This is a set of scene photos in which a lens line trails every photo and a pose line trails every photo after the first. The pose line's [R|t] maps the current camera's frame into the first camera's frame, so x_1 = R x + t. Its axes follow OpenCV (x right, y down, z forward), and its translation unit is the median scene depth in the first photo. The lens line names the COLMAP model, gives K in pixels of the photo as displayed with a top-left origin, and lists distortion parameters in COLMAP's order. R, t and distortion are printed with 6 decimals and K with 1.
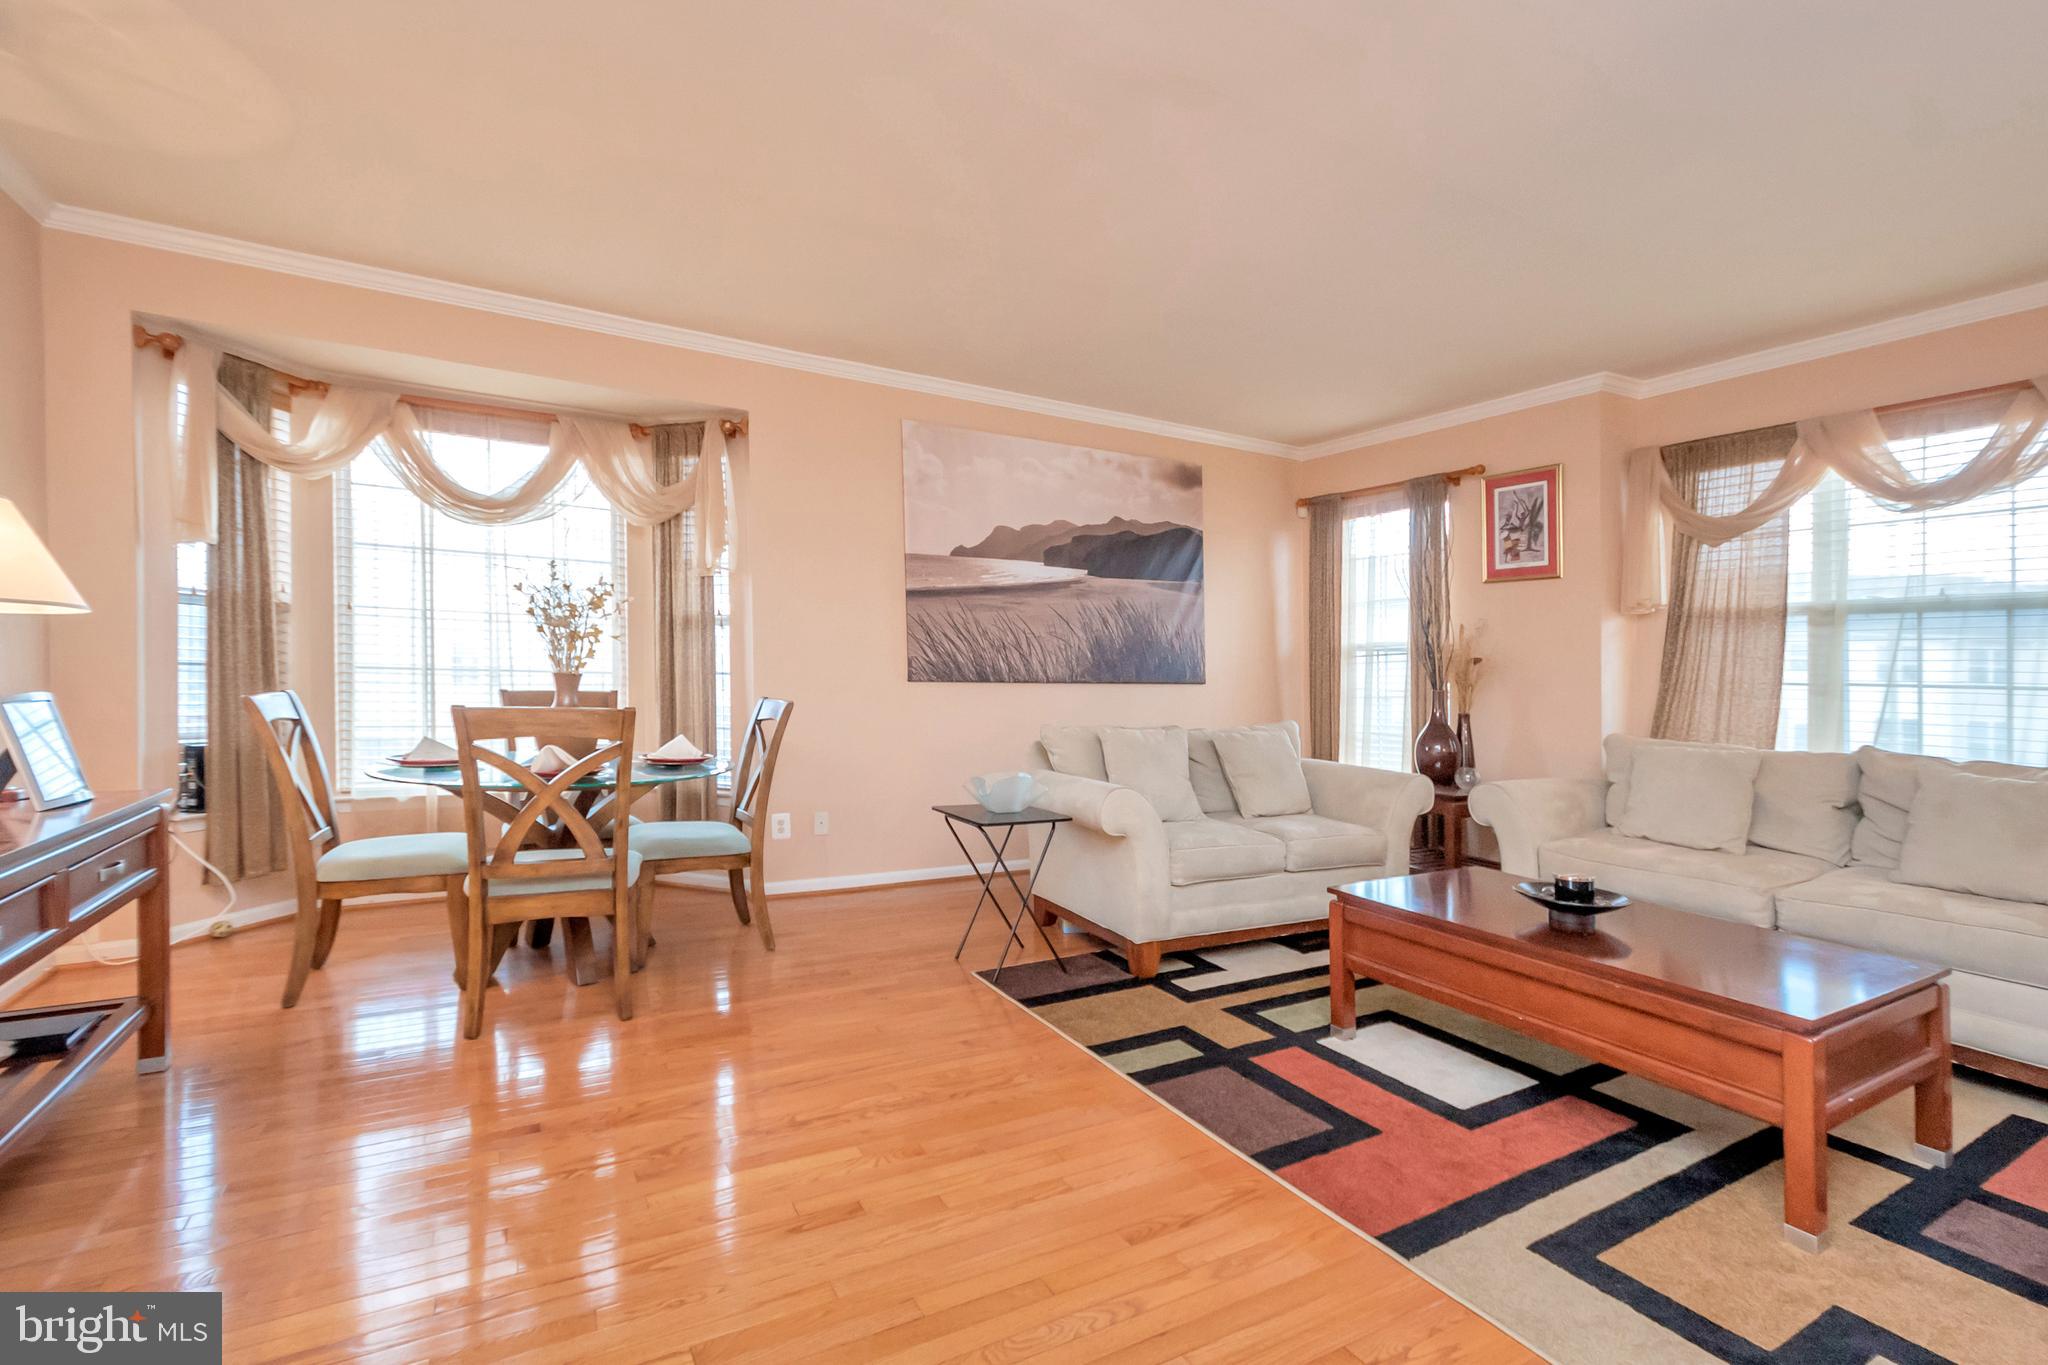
lens RADIAL K [[916.8, 0, 1024.0], [0, 916.8, 682.5], [0, 0, 1]] dist [0.001362, -0.007504]
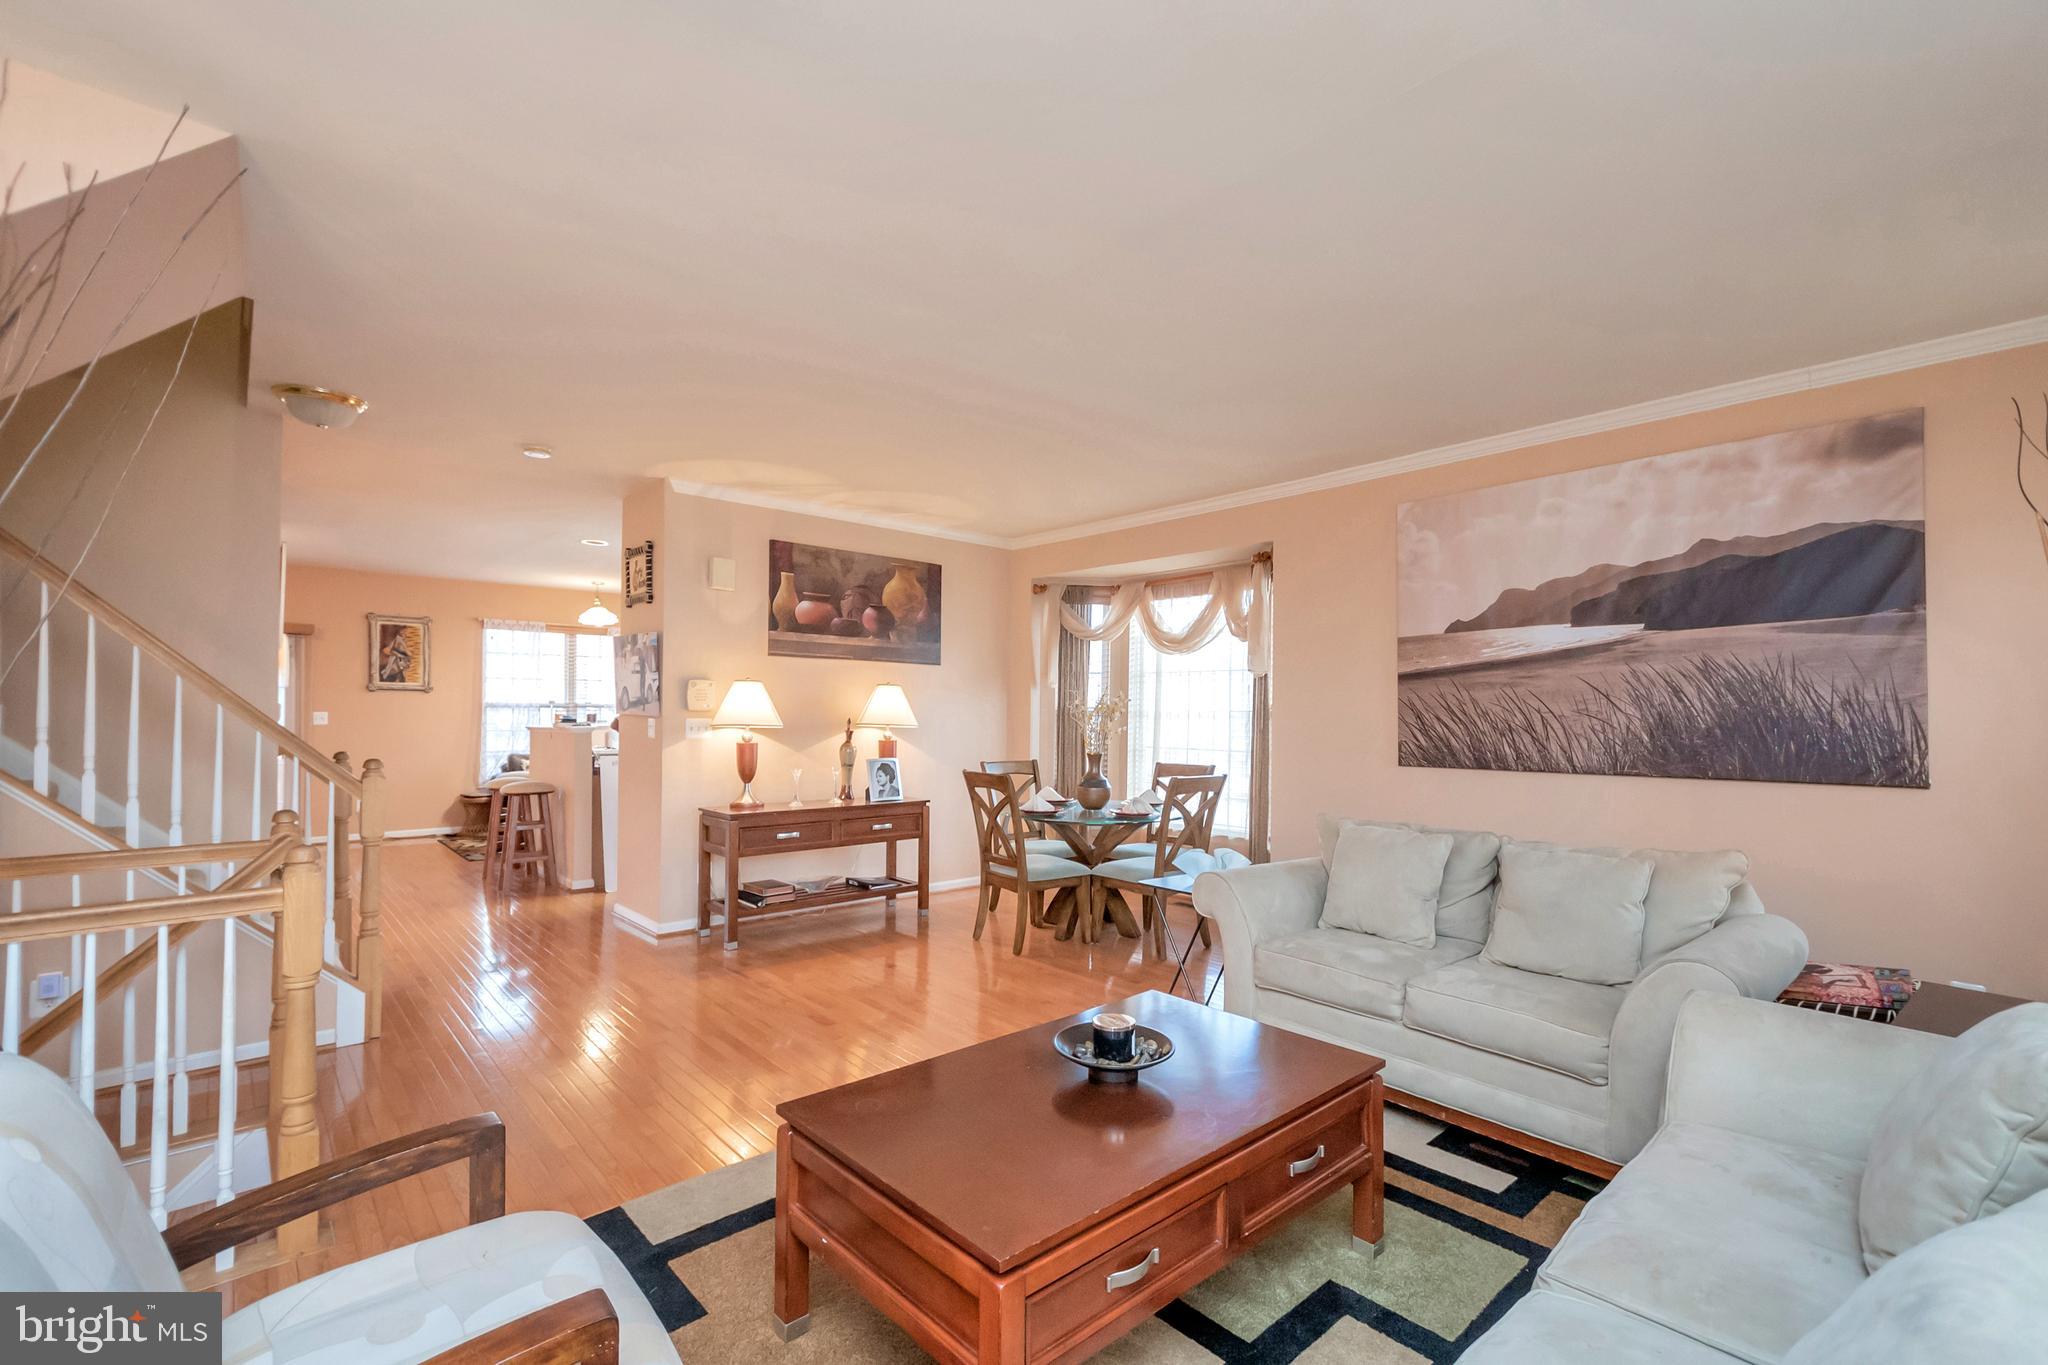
lens RADIAL K [[887.5, 0, 1022.8], [0, 887.5, 727.0], [0, 0, 1]] dist [0.000319, -0.000017]
pose [[0.194223, -0.006192, -0.980938, 0.724927], [-0.011125, 0.999902, -0.008514, -0.029551], [0.980894, 0.012567, 0.194135, 0.399929]]
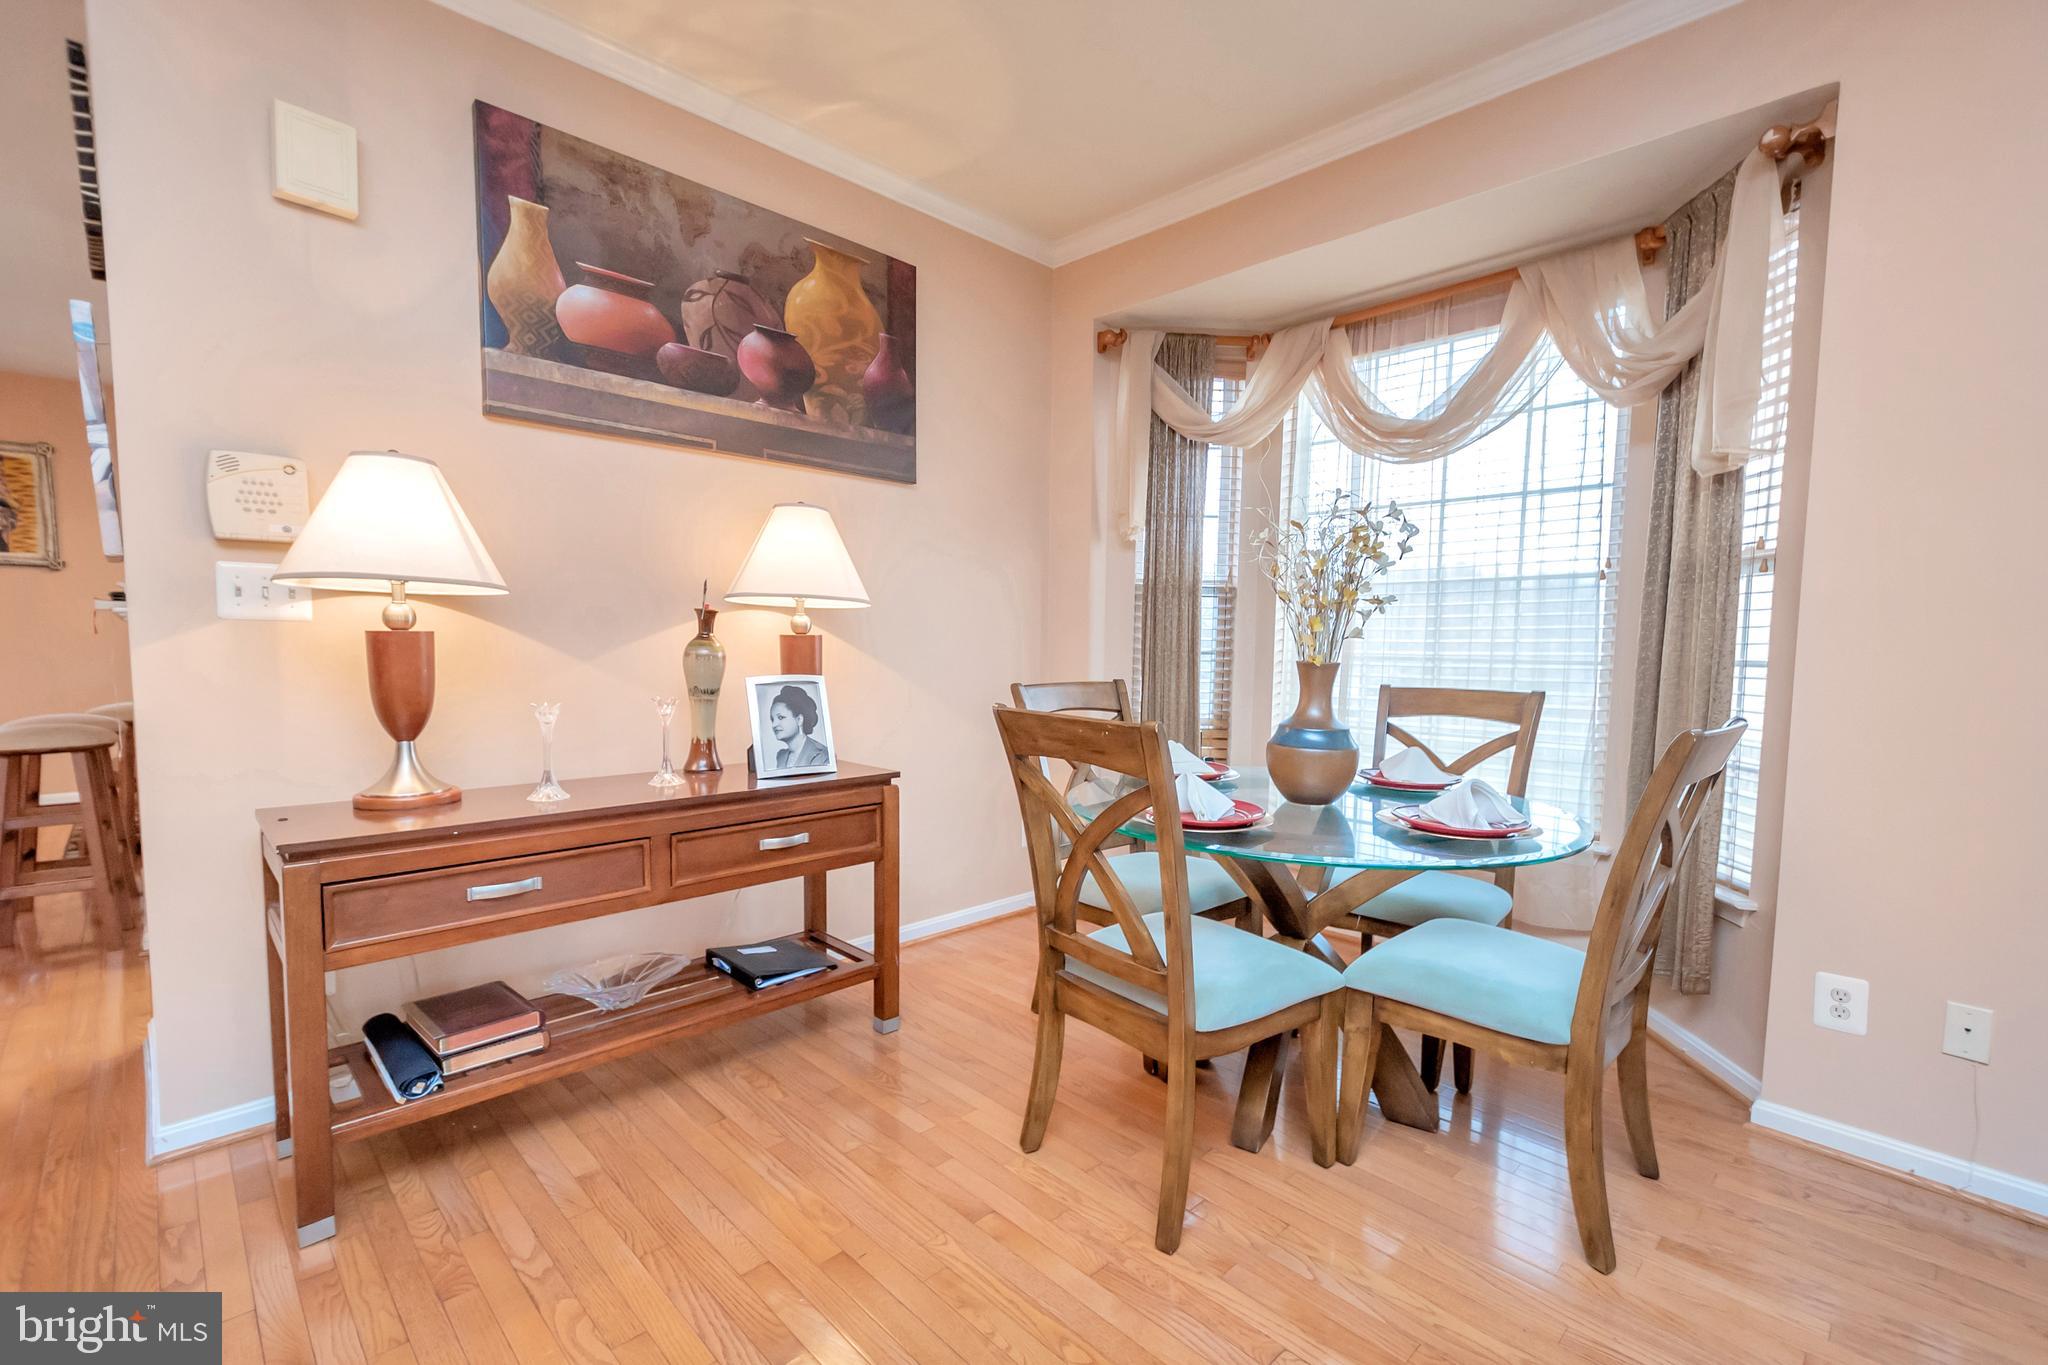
lens RADIAL K [[909.8, 0, 1038.7], [0, 909.8, 726.1], [0, 0, 1]] dist [-0.000629, -0.000433]
pose [[0.256264, 0.076509, -0.963574, 0.052036], [-0.013846, 0.997051, 0.075484, -0.007773], [0.966508, -0.006002, 0.256567, 0.453415]]
